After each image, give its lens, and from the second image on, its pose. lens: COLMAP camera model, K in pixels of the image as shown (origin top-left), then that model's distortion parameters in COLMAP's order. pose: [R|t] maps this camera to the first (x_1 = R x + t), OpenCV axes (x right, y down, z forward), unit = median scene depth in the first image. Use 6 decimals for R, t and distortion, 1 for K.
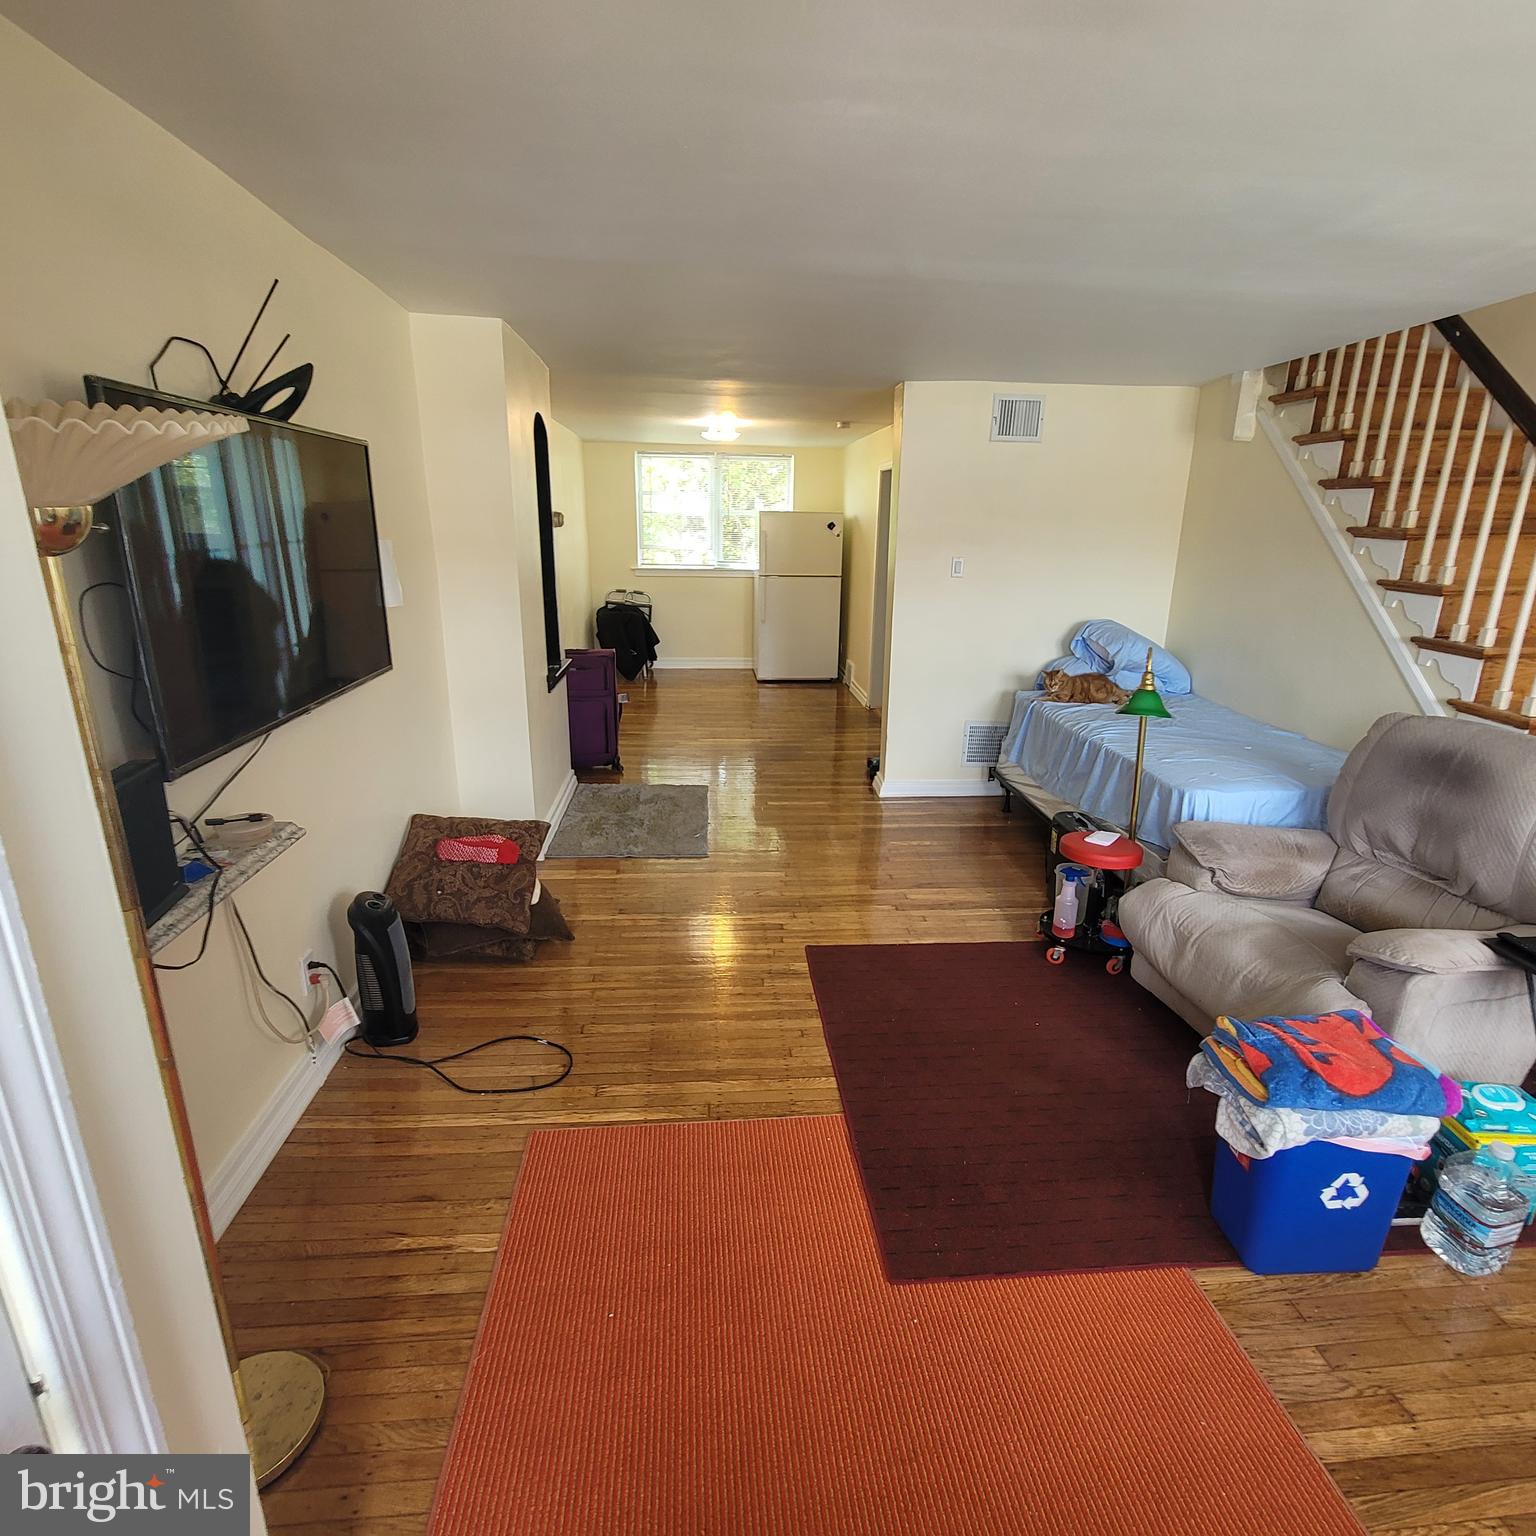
lens RADIAL K [[840.8, 0, 766.1], [0, 840.8, 769.2], [0, 0, 1]] dist [-0.004413, 0.000542]
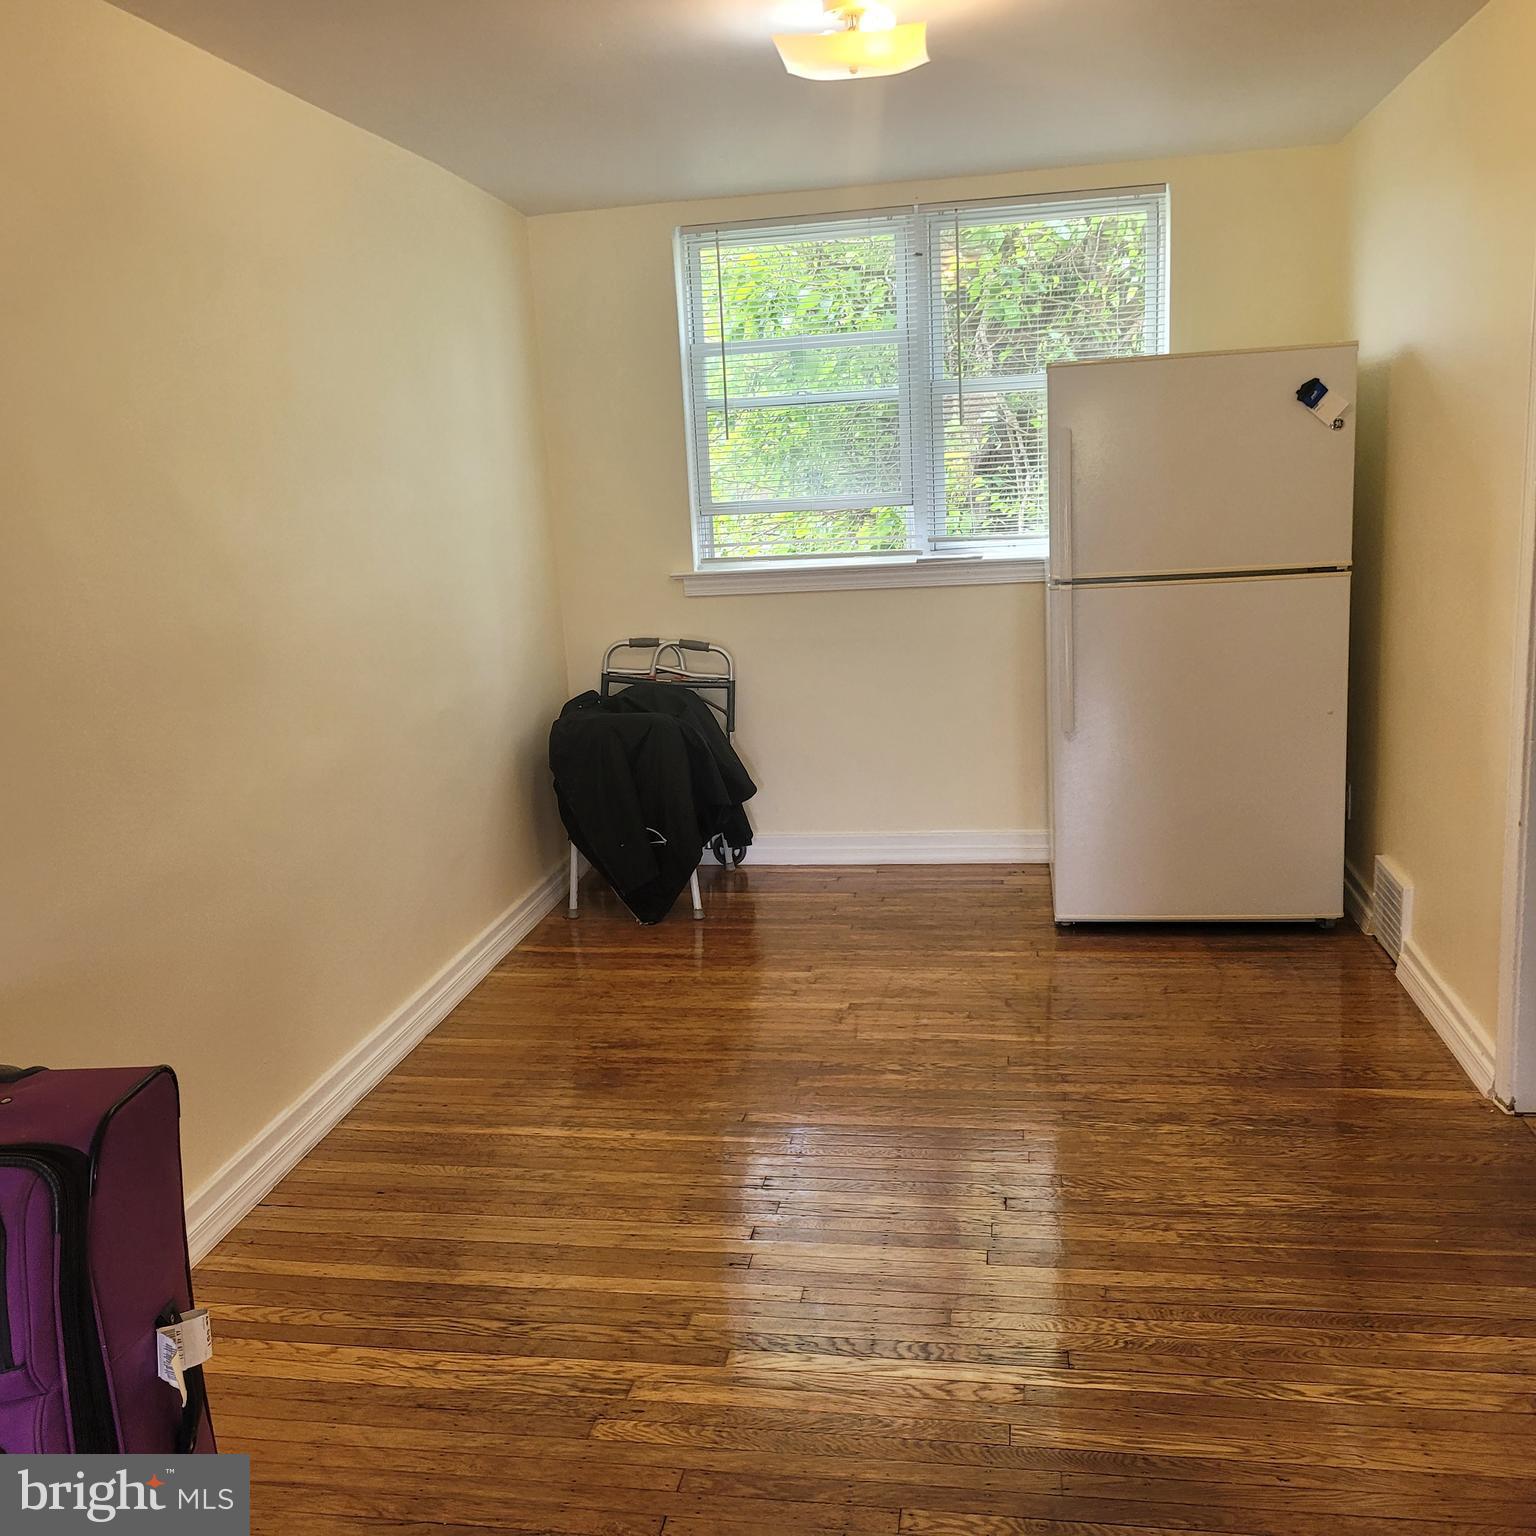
lens RADIAL K [[1539.6, 0, 743.1], [0, 1539.6, 779.0], [0, 0, 1]] dist [0.046361, 0.000000]
pose [[0.967250, -0.016997, -0.253257, 0.021962], [-0.004898, 0.996320, -0.085575, -0.109681], [0.253779, 0.084013, 0.963607, 0.438596]]
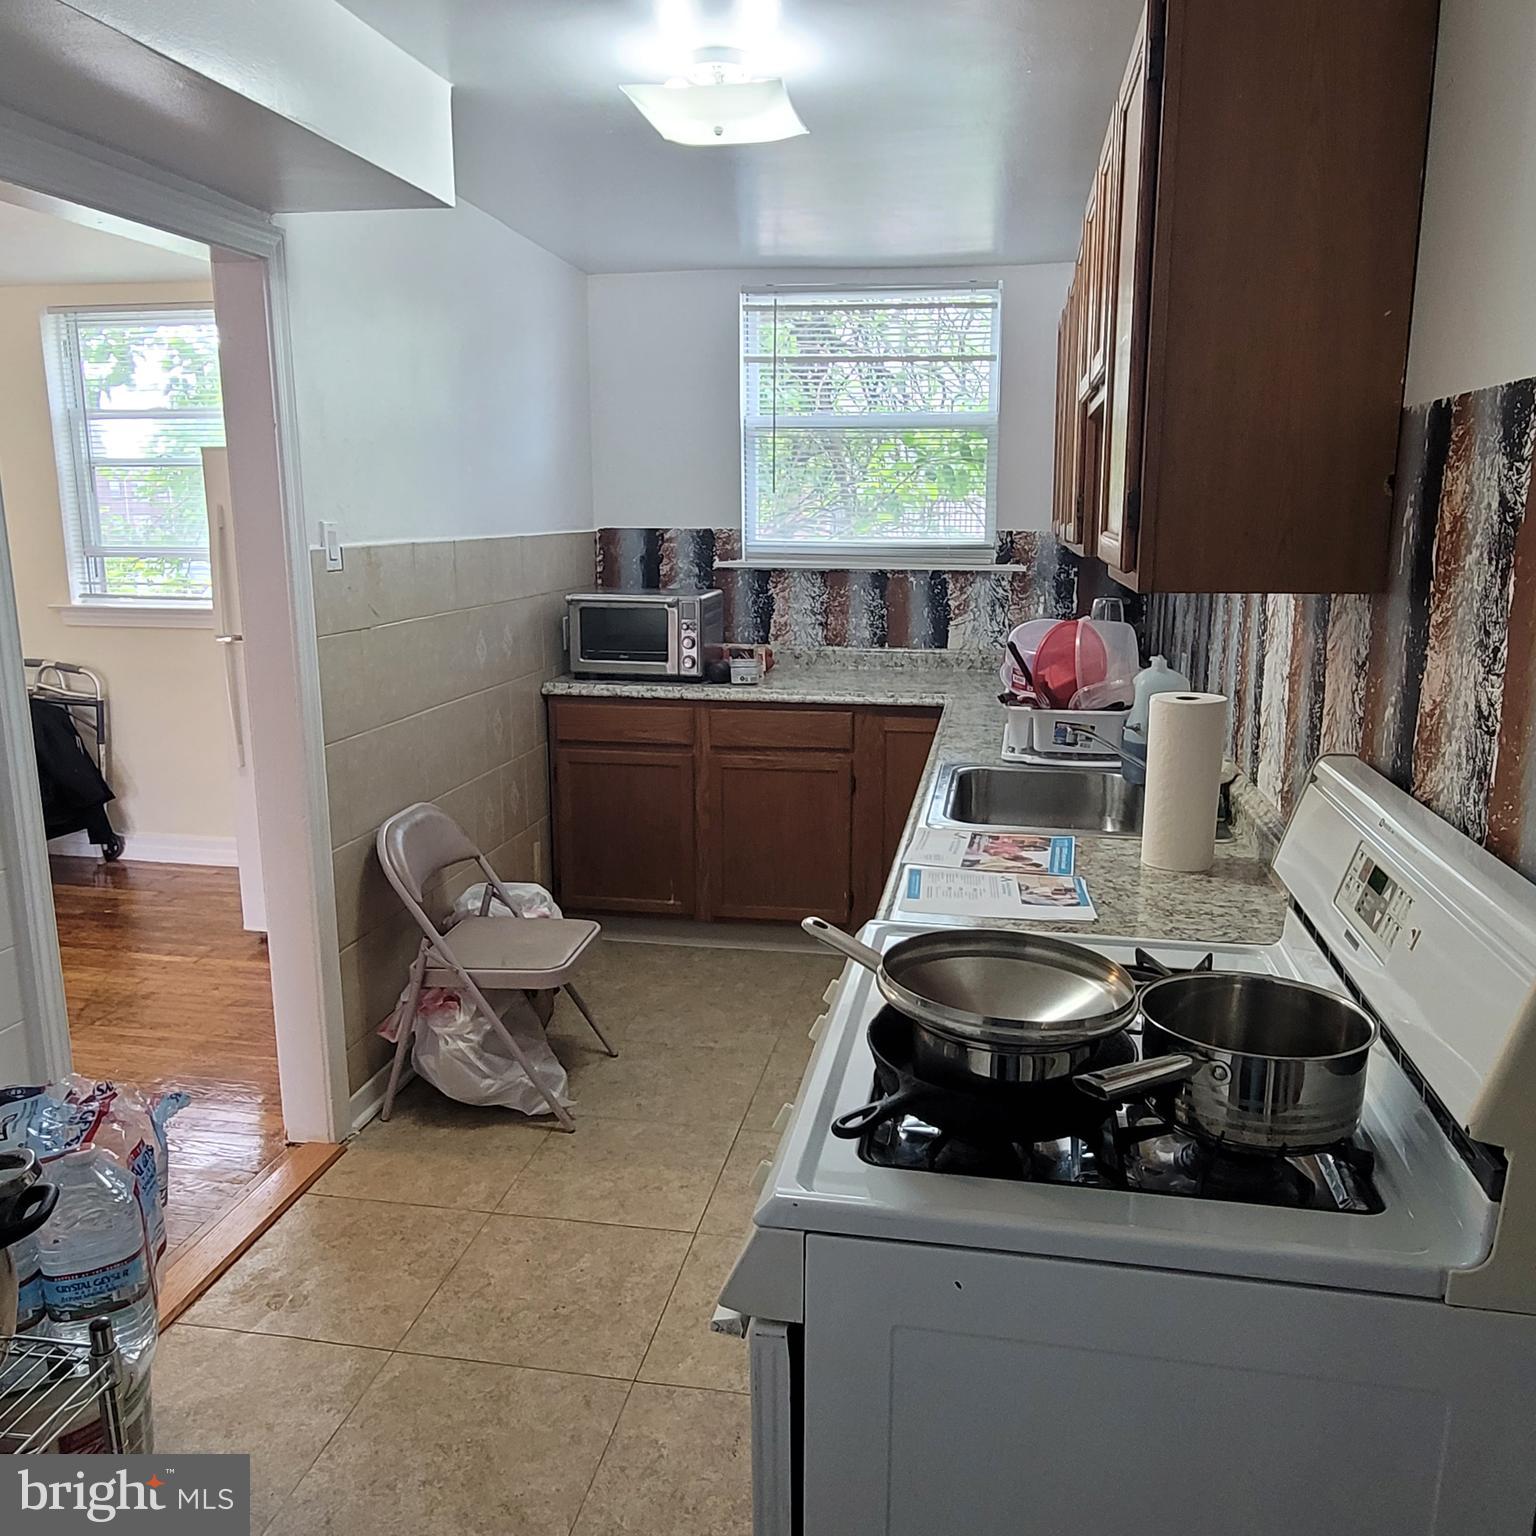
lens RADIAL K [[1299.3, 0, 775.7], [0, 1299.3, 778.2], [0, 0, 1]] dist [-0.027665, 0.012413]
pose [[0.964994, 0.047018, -0.258024, 0.331698], [-0.066876, 0.995391, -0.068728, -0.147431], [0.253604, 0.083578, 0.963691, 0.539810]]
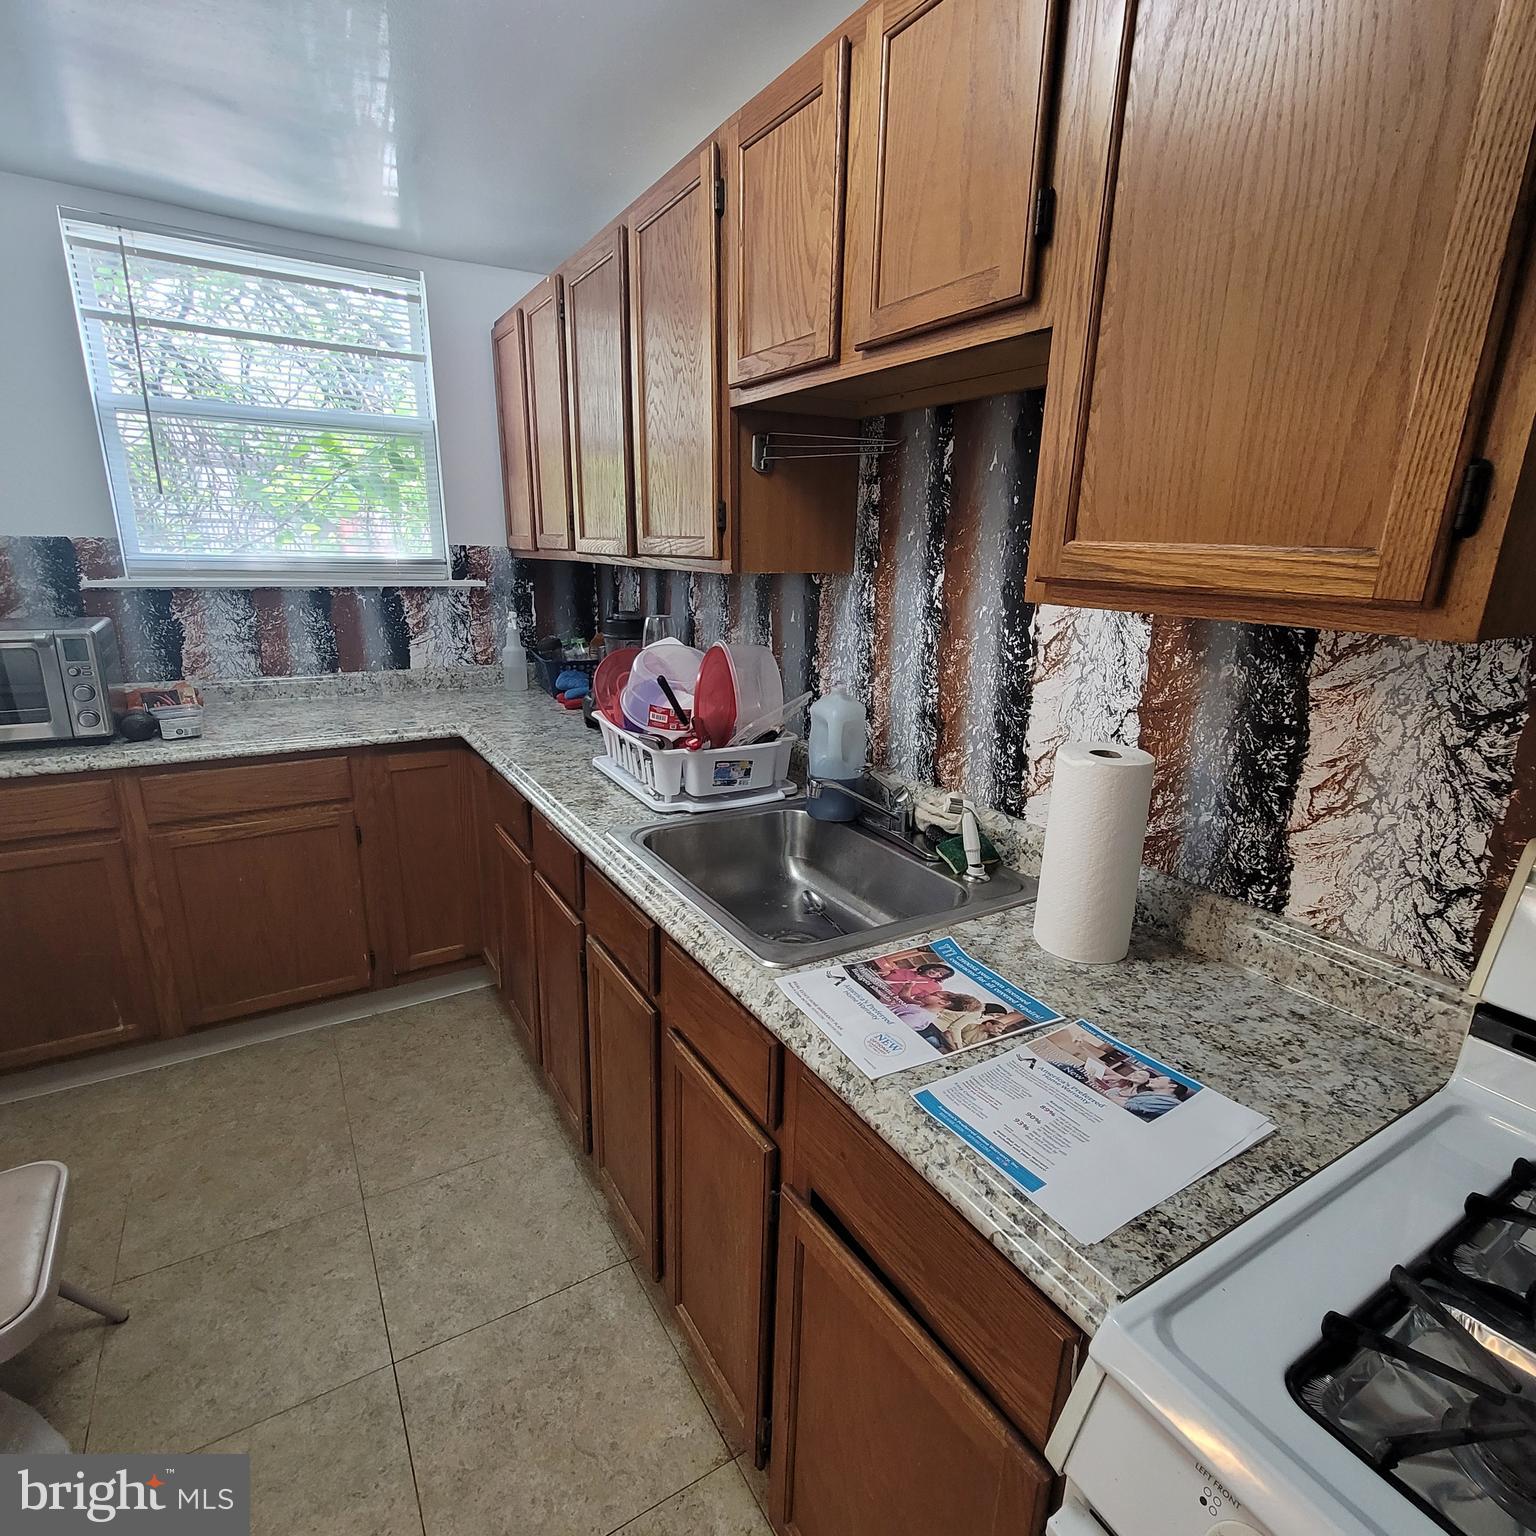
lens RADIAL K [[840.8, 0, 776.7], [0, 840.8, 781.1], [0, 0, 1]] dist [-0.004413, 0.000542]
pose [[0.893590, -0.108740, 0.435514, 0.237342], [0.108749, 0.993755, 0.024991, -0.191065], [-0.435512, 0.025030, 0.899835, 0.709136]]
